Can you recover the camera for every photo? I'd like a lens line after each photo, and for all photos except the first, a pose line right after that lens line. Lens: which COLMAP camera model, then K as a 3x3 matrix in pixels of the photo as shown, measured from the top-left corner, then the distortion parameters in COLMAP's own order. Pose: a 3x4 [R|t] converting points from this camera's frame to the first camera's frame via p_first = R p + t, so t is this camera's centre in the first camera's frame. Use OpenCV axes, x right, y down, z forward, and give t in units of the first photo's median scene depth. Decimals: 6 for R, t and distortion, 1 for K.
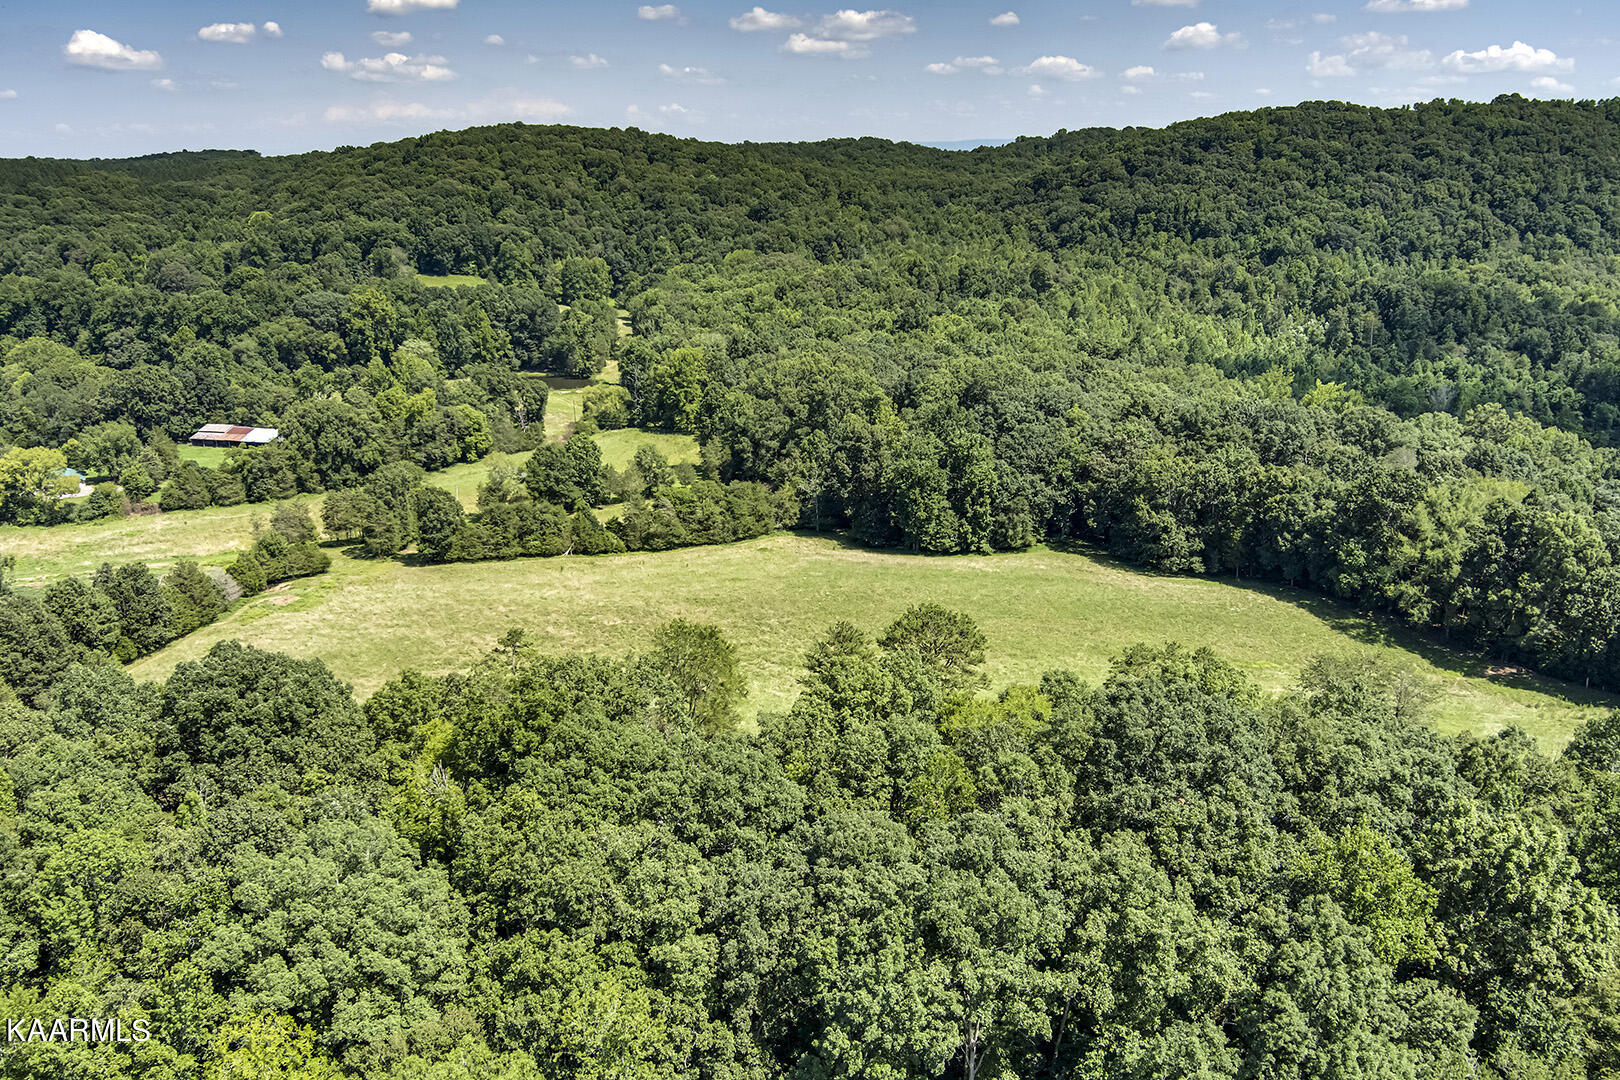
lens RADIAL K [[1383.1, 0, 810.0], [0, 1383.1, 540.0], [0, 0, 1]] dist [-0.088755, 0.048349]
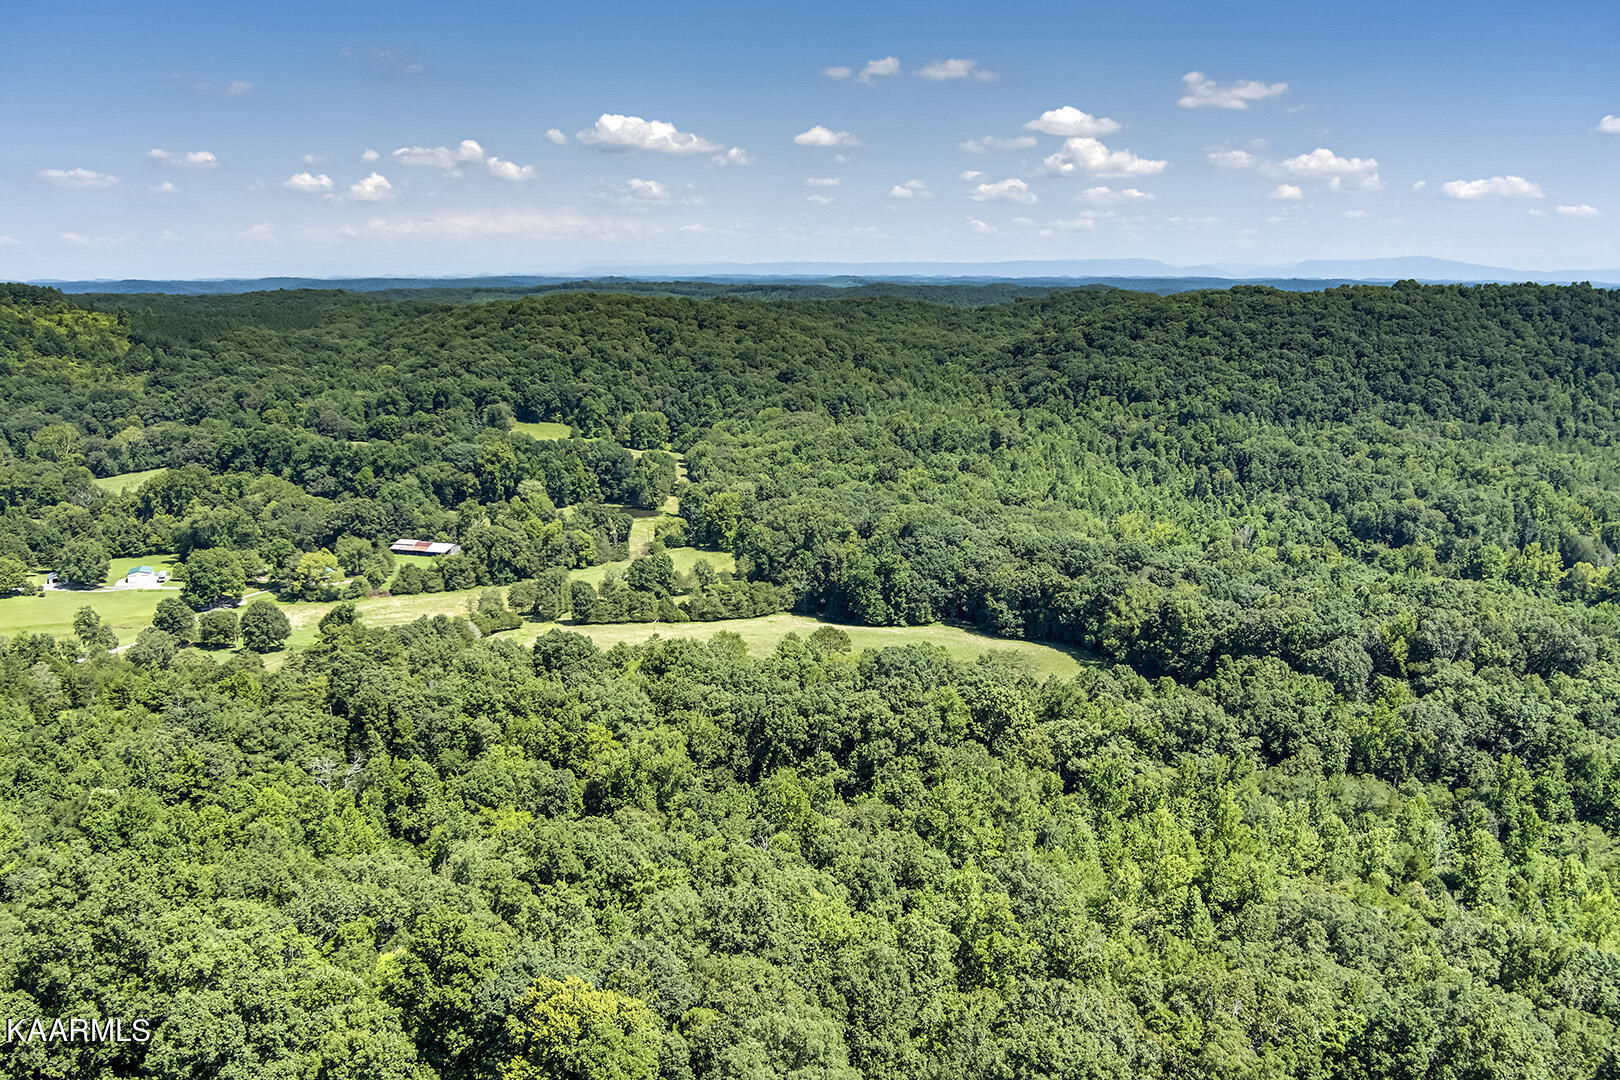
lens RADIAL K [[1383.1, 0, 810.0], [0, 1383.1, 540.0], [0, 0, 1]] dist [-0.088755, 0.048349]
pose [[0.999532, 0.015176, -0.026579, 0.037001], [-0.017375, 0.996267, -0.084561, 0.031972], [0.025196, 0.084983, 0.996064, -0.446188]]
